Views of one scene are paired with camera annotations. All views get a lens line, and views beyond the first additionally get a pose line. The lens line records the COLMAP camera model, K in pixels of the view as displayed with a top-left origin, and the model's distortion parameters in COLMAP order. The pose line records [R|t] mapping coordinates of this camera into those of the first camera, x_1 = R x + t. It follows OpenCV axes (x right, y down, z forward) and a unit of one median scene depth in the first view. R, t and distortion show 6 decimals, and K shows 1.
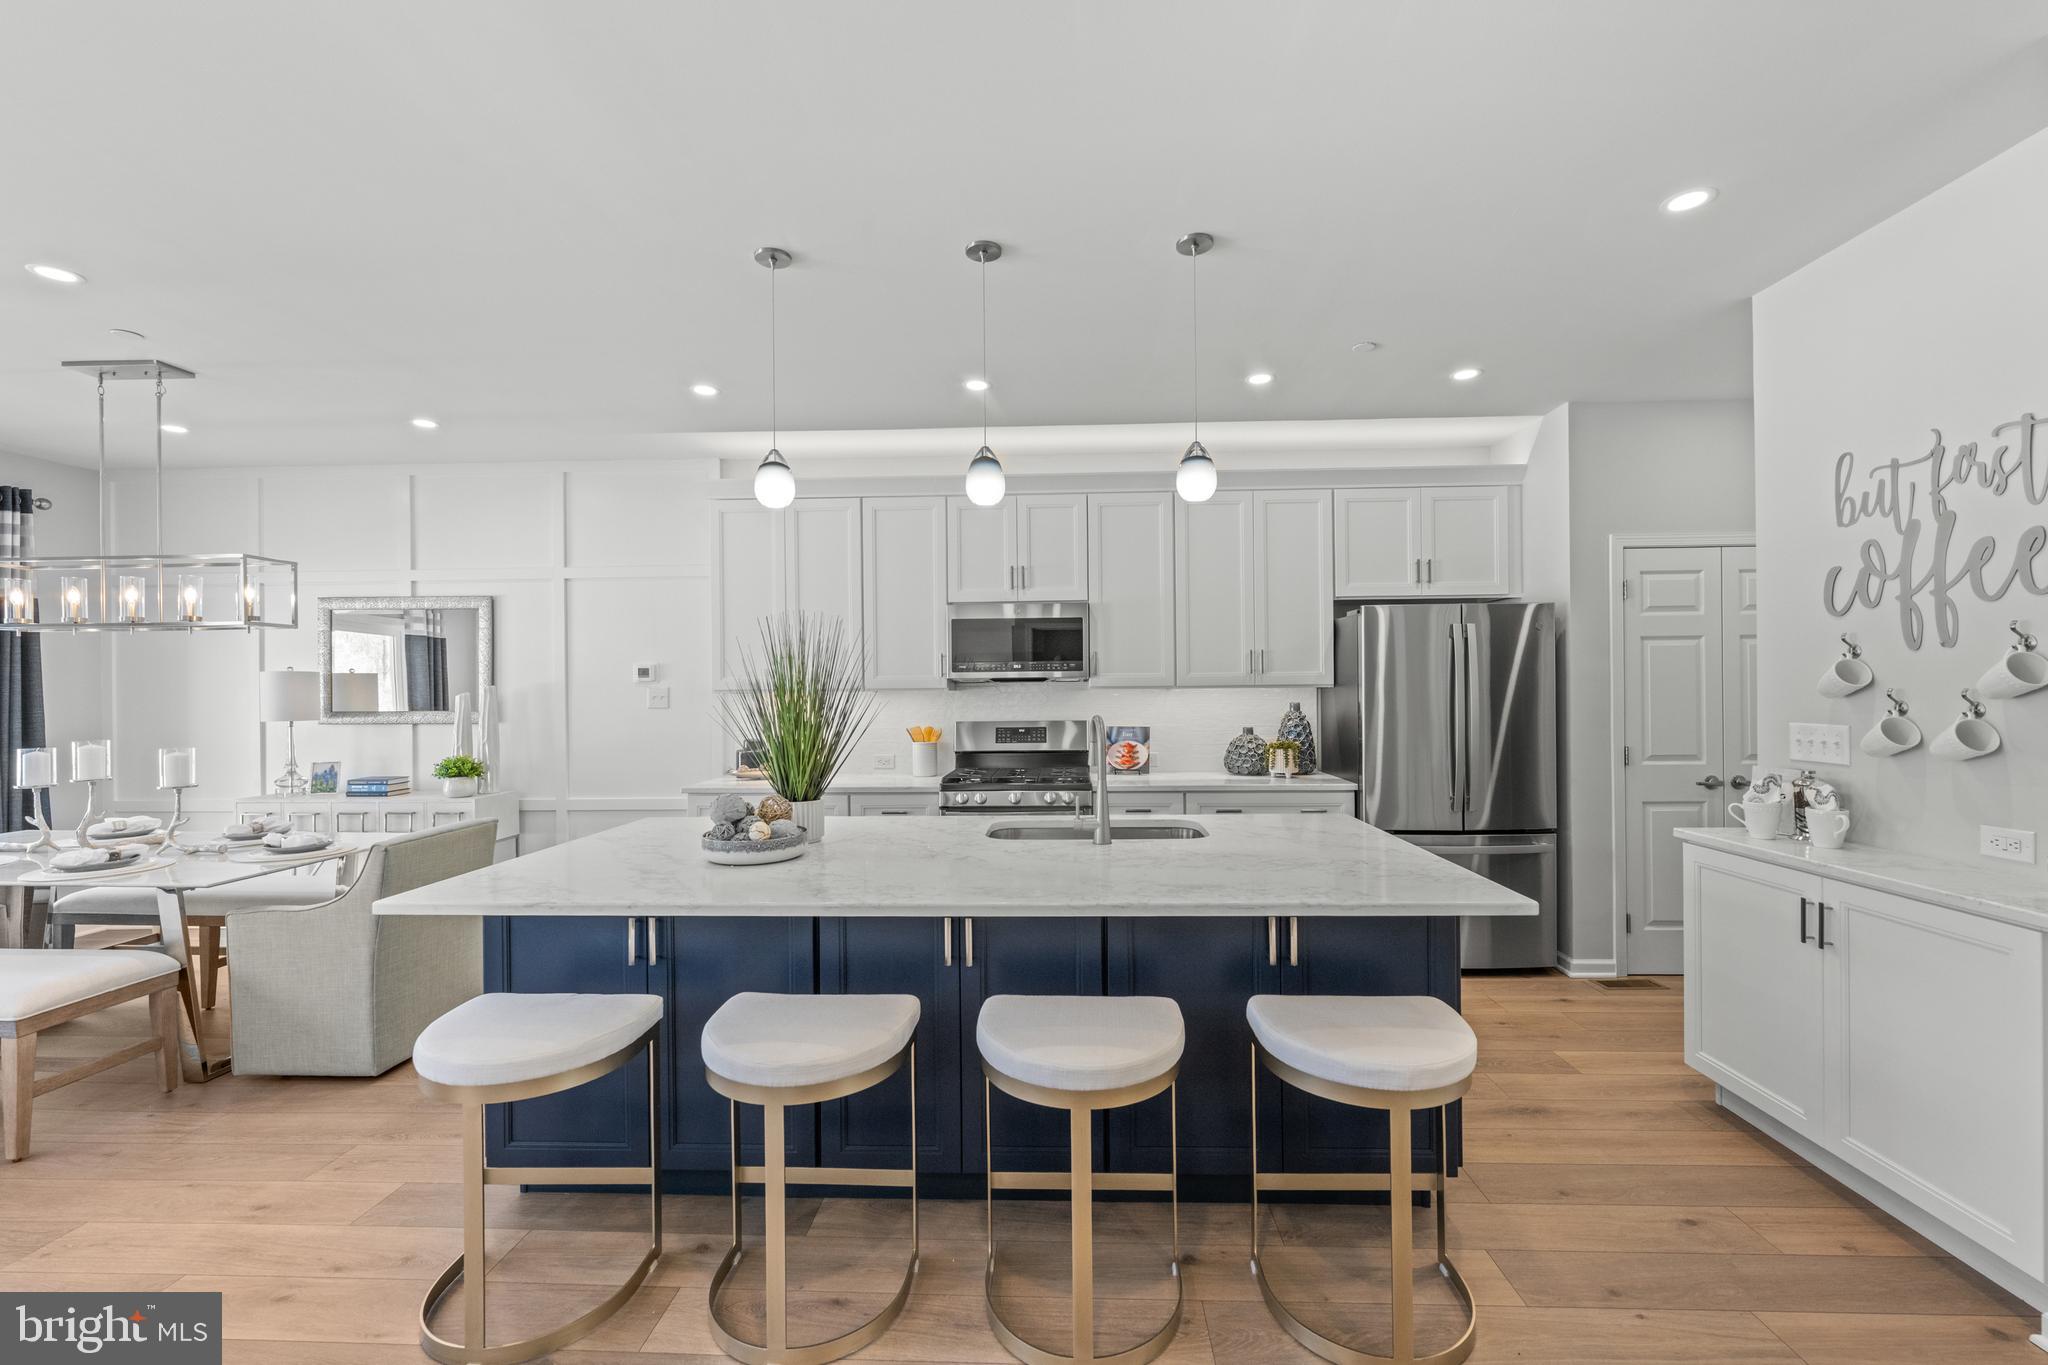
lens RADIAL K [[827.2, 0, 1042.0], [0, 827.2, 688.8], [0, 0, 1]] dist [-0.000365, 0.000135]
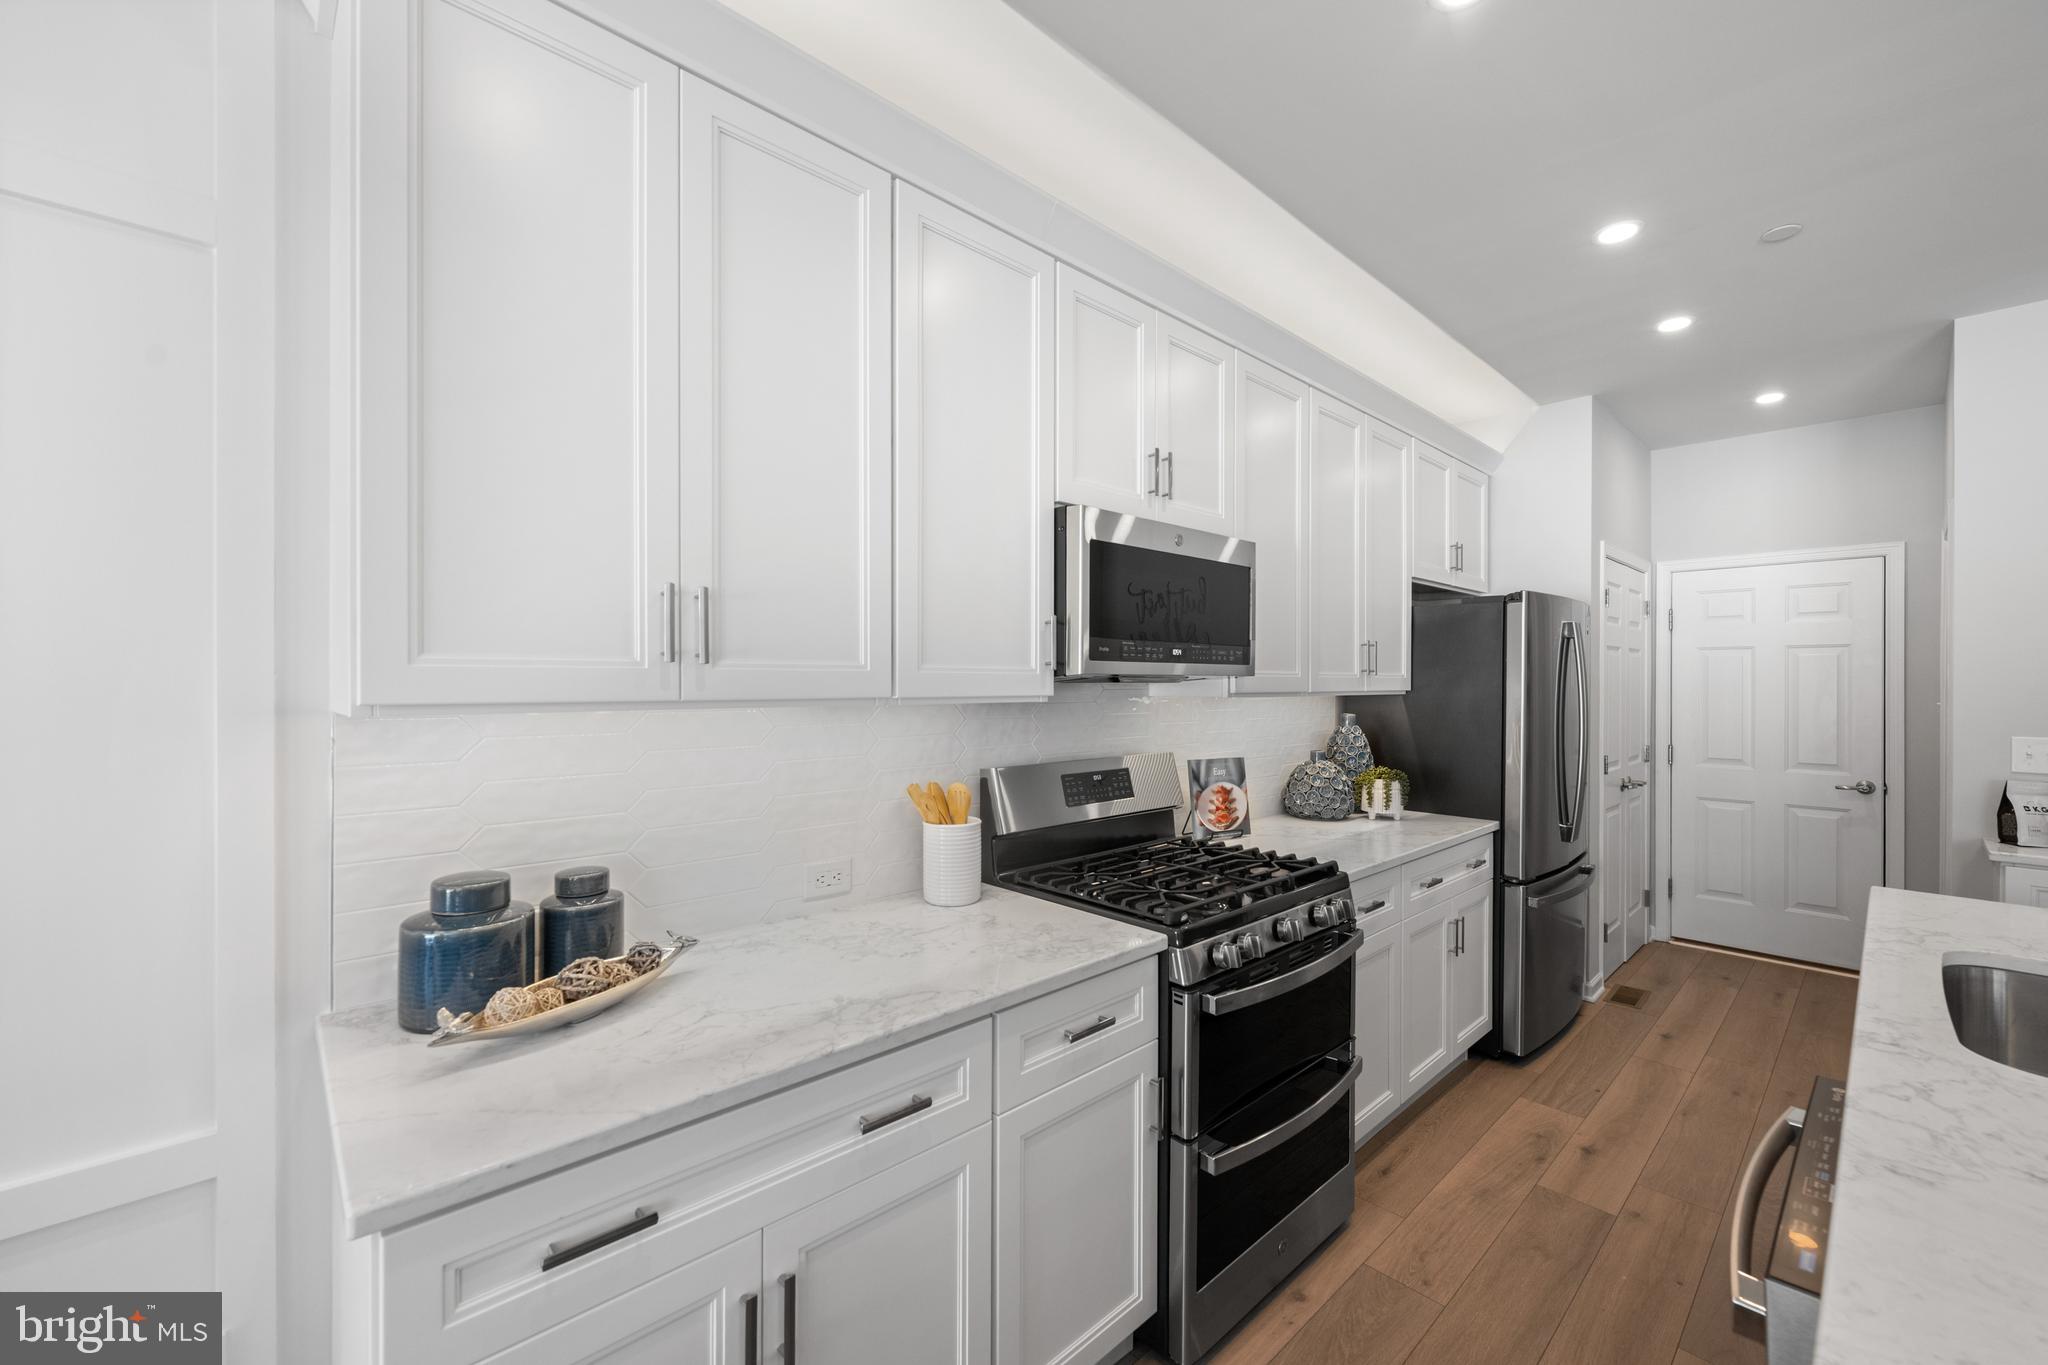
lens RADIAL K [[827.2, 0, 1033.7], [0, 827.2, 673.9], [0, 0, 1]] dist [-0.000365, 0.000135]
pose [[0.703316, 0.015487, 0.710709, -0.432943], [-0.011610, 0.999880, -0.010300, -0.008163], [-0.710783, -0.001007, 0.703411, 0.702955]]
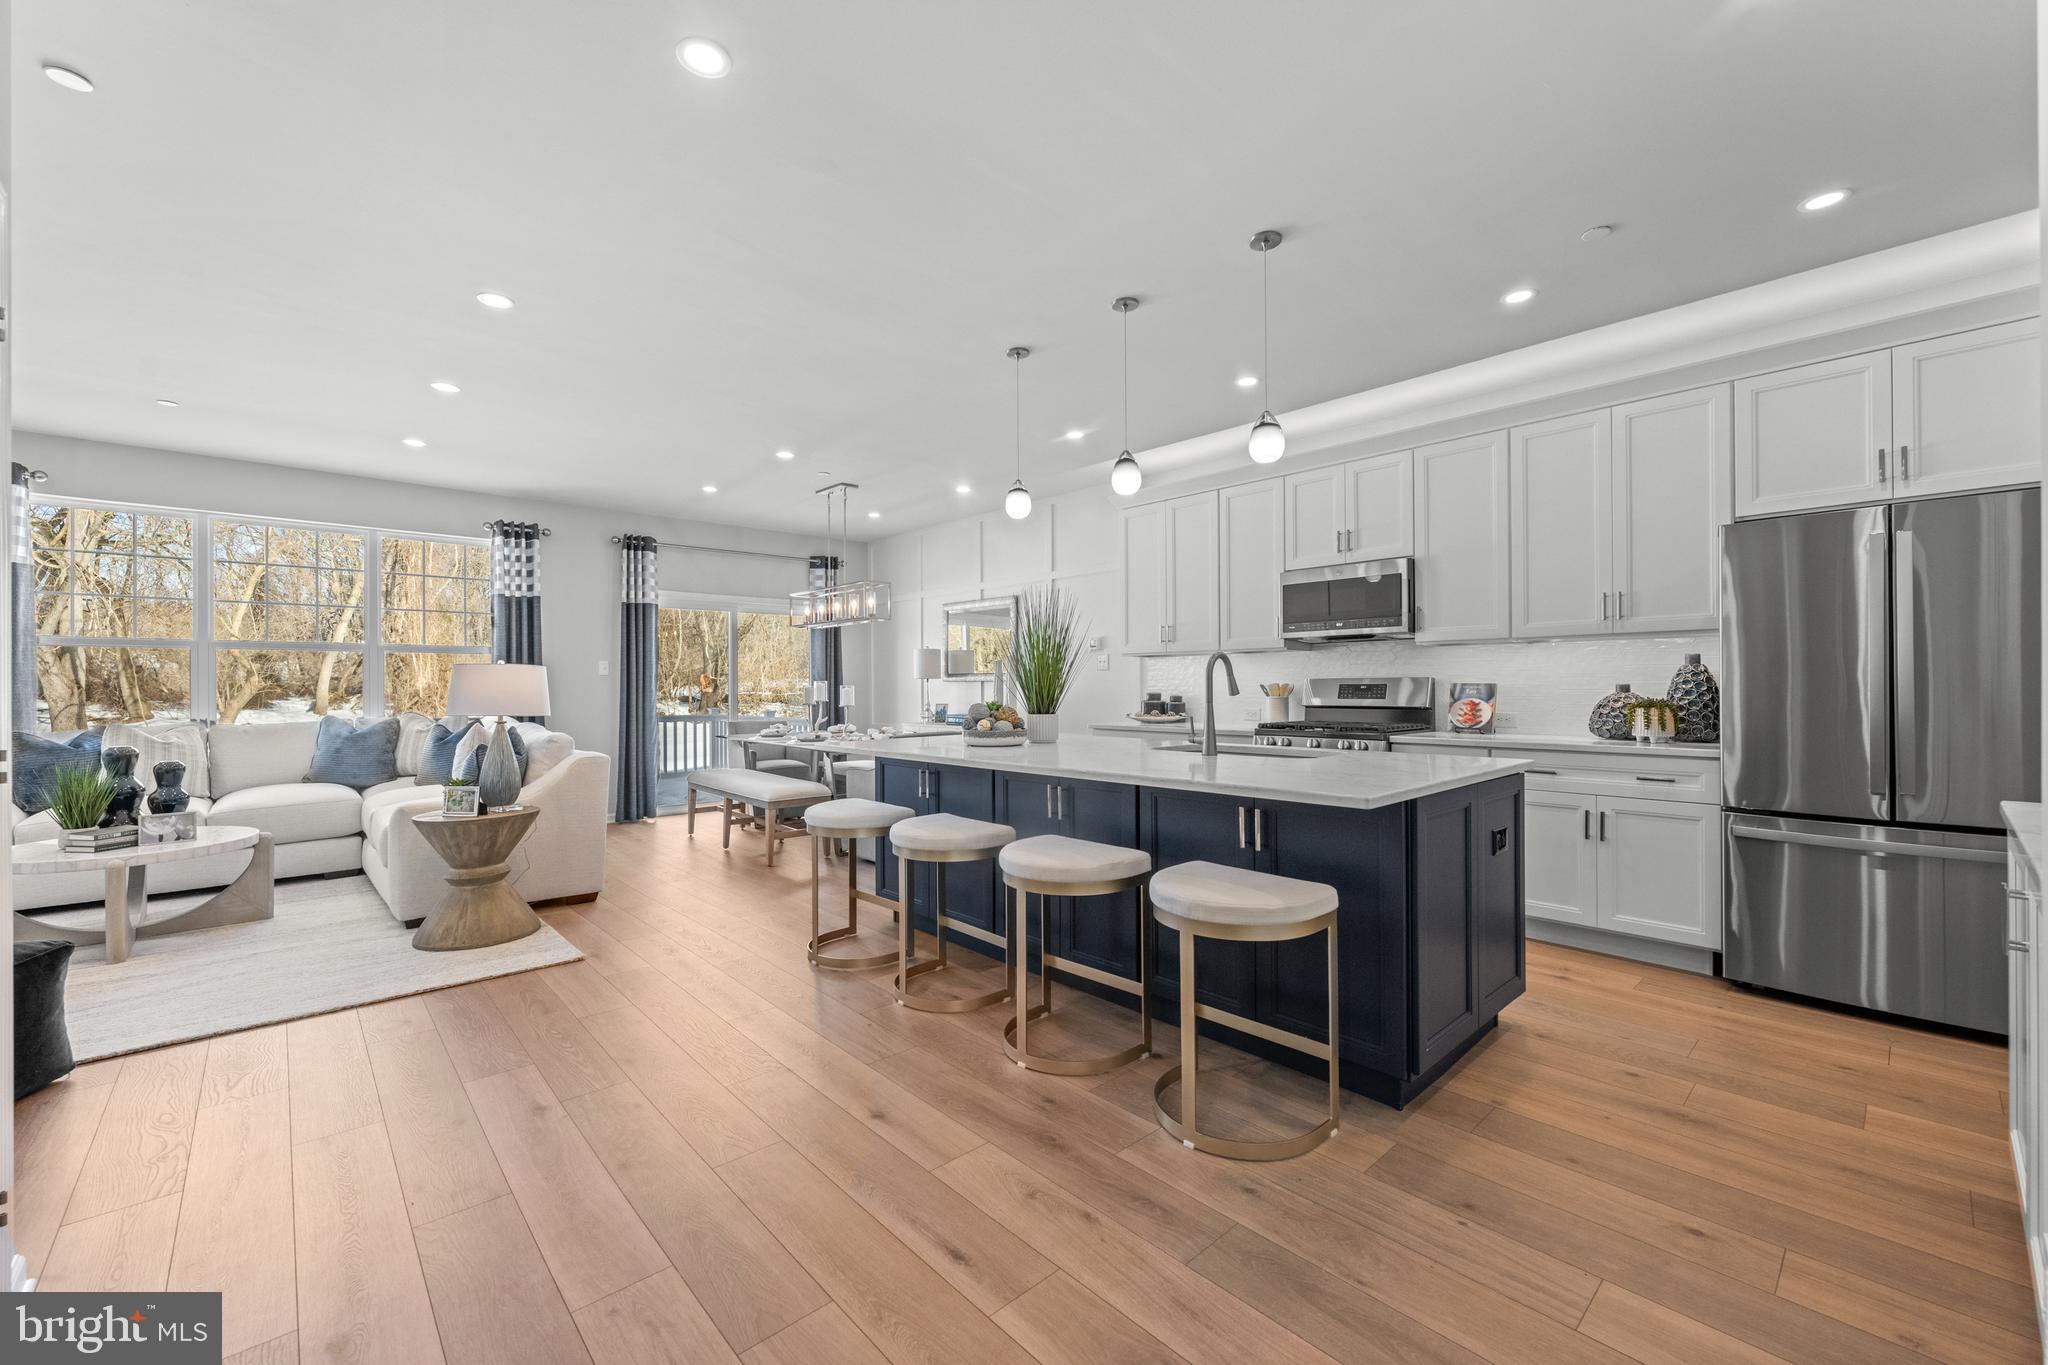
lens RADIAL K [[827.2, 0, 1040.4], [0, 827.2, 679.1], [0, 0, 1]] dist [-0.000365, 0.000135]
pose [[0.710057, -0.002019, -0.704141, 0.438132], [-0.000573, 0.999994, -0.003444, 0.046134], [0.704144, 0.002849, 0.710051, -0.024731]]
